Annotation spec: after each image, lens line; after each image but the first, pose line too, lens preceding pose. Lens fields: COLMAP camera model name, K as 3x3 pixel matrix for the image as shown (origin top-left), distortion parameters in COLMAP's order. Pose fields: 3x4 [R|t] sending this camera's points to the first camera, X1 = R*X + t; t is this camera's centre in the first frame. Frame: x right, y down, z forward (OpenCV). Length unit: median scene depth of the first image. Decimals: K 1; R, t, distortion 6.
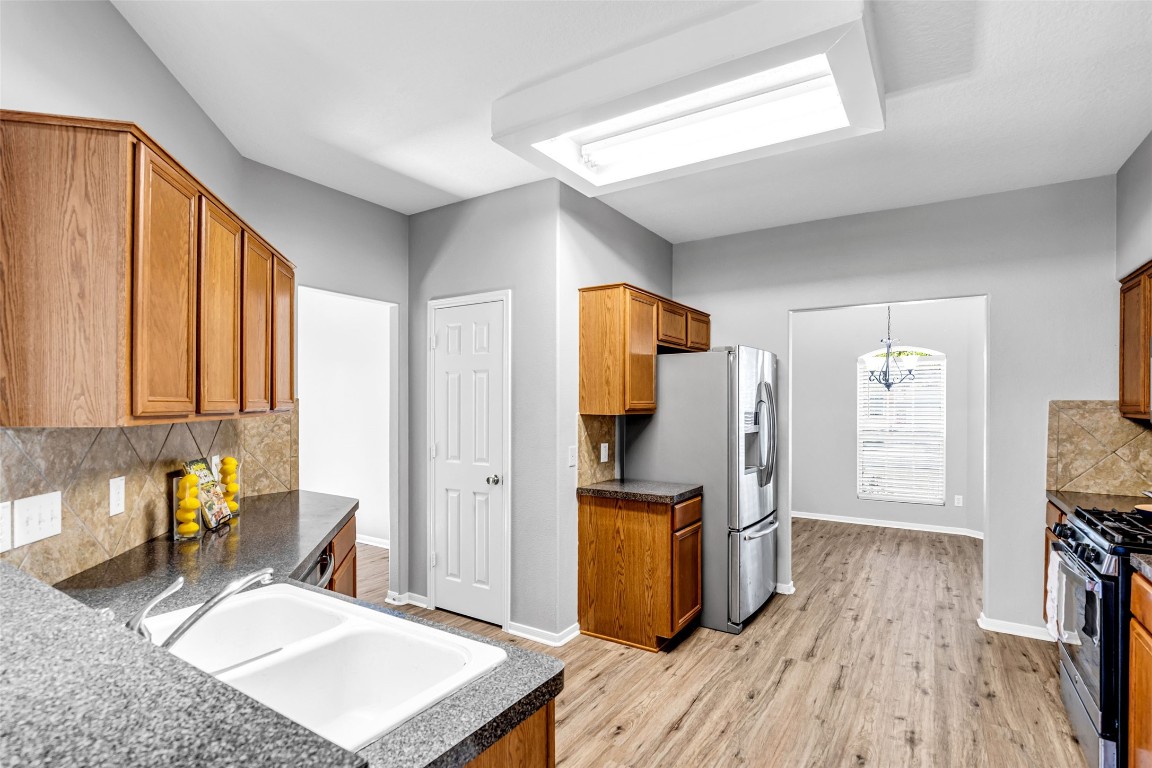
lens RADIAL K [[563.0, 0, 577.5], [0, 563.0, 399.3], [0, 0, 1]] dist [-0.018385, 0.000075]
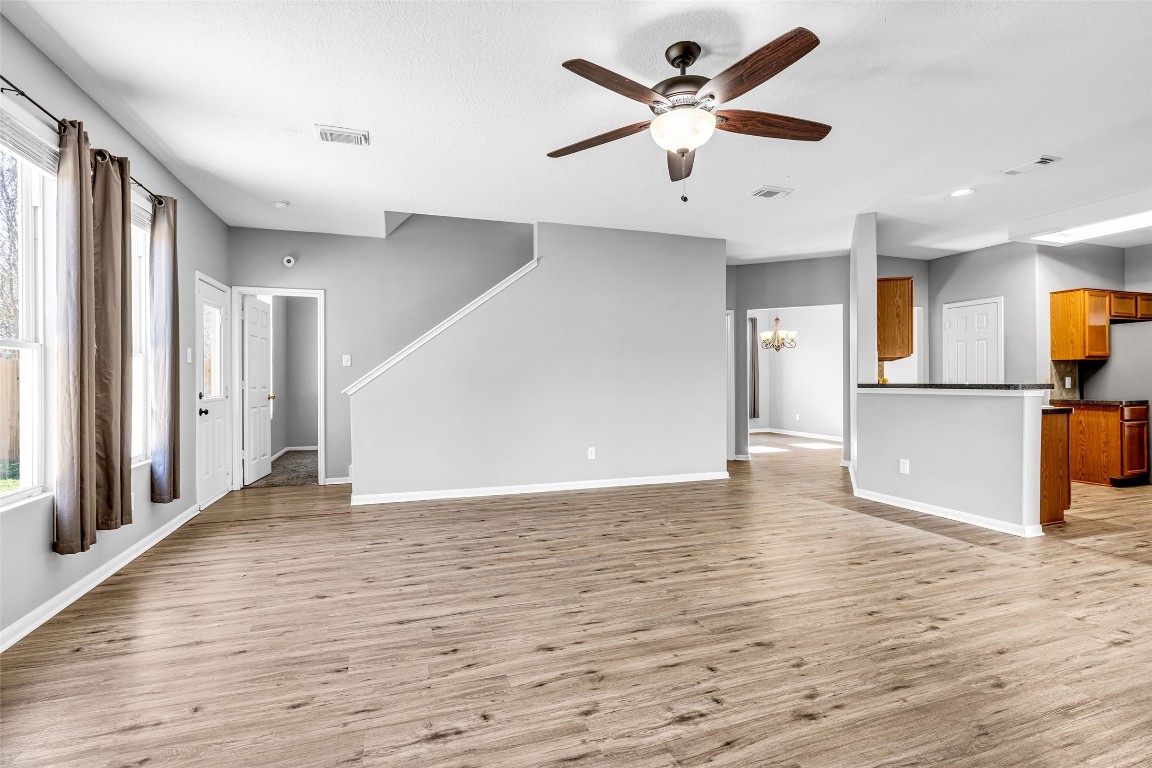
lens RADIAL K [[527.7, 0, 574.2], [0, 527.7, 379.4], [0, 0, 1]] dist [-0.022406, 0.007458]
pose [[0.782348, -0.007070, -0.622801, -0.161367], [0.009638, 0.999953, 0.000756, 0.075625], [0.622767, -0.006593, 0.782380, -1.346724]]
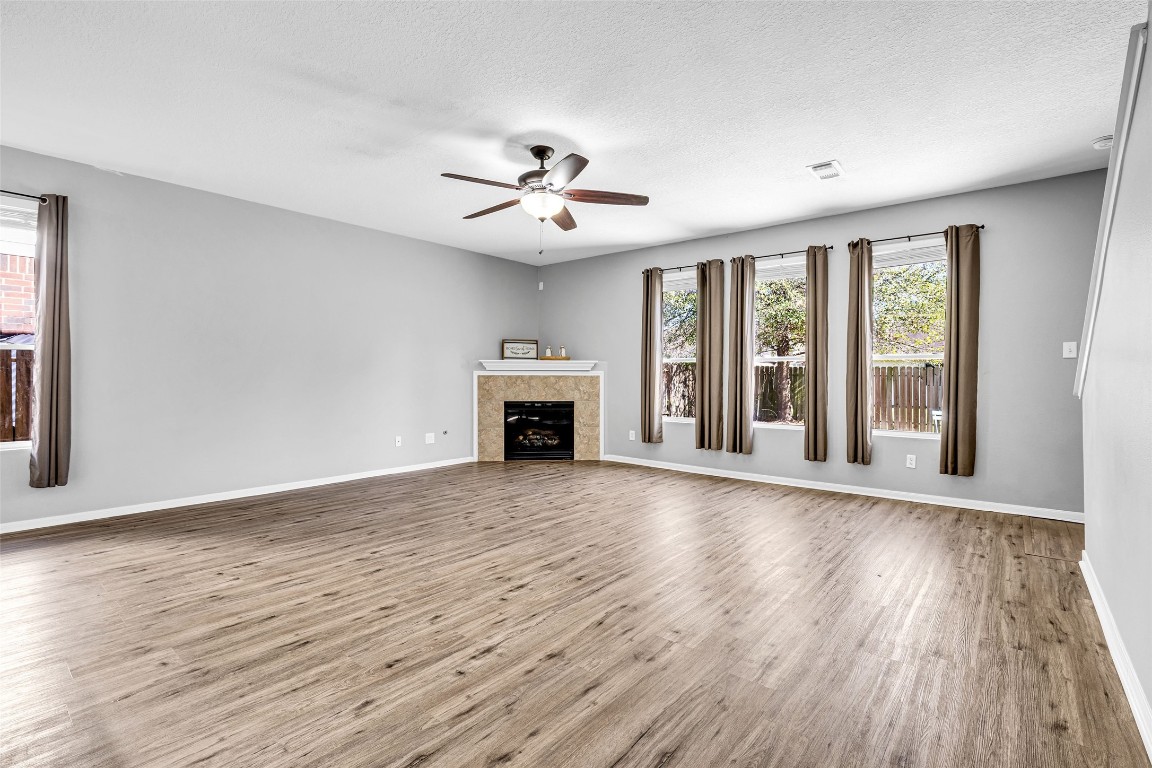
lens RADIAL K [[528.2, 0, 571.3], [0, 528.2, 382.9], [0, 0, 1]] dist [-0.017126, 0.000449]
pose [[-0.990662, -0.011764, 0.135835, -0.716683], [-0.010215, 0.999875, 0.012094, 0.081711], [-0.135960, 0.010594, -0.990658, 0.423201]]
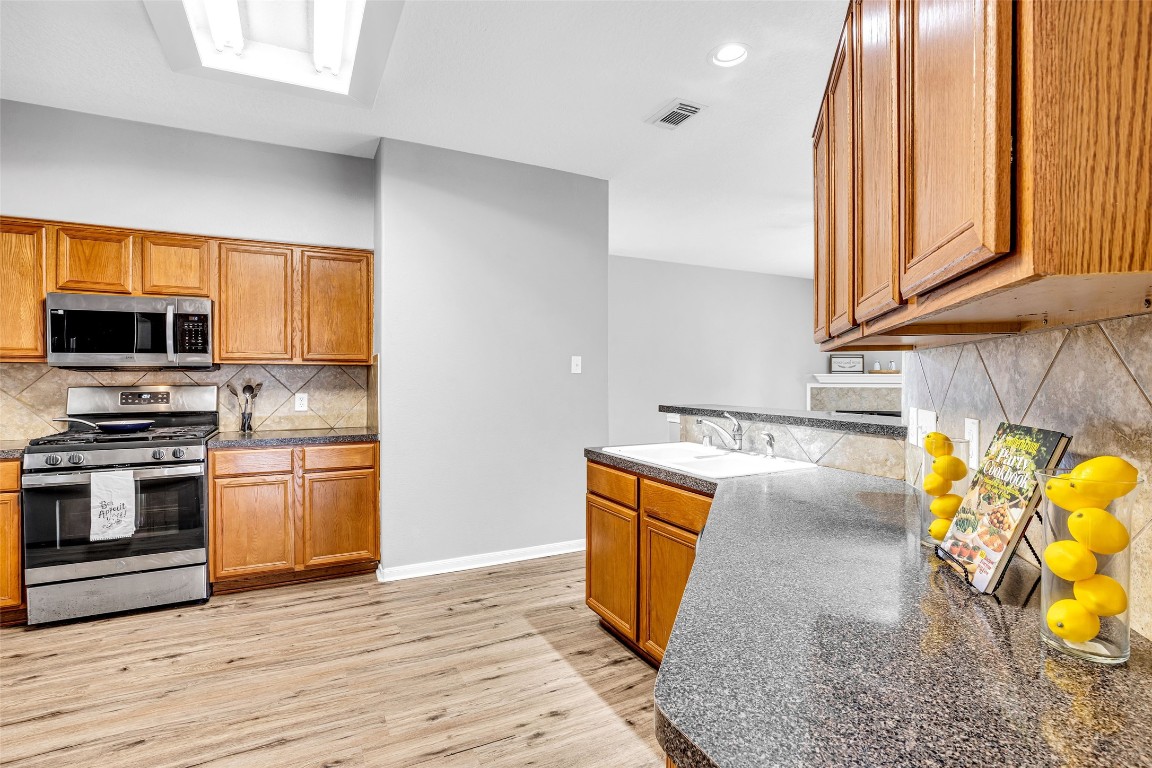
lens RADIAL K [[542.6, 0, 567.8], [0, 542.6, 377.7], [0, 0, 1]] dist [-0.023593, 0.000229]
pose [[-0.854704, -0.005368, 0.519088, -0.404838], [-0.007287, 0.999972, -0.001658, 0.050537], [-0.519065, -0.005200, -0.854719, 1.032870]]
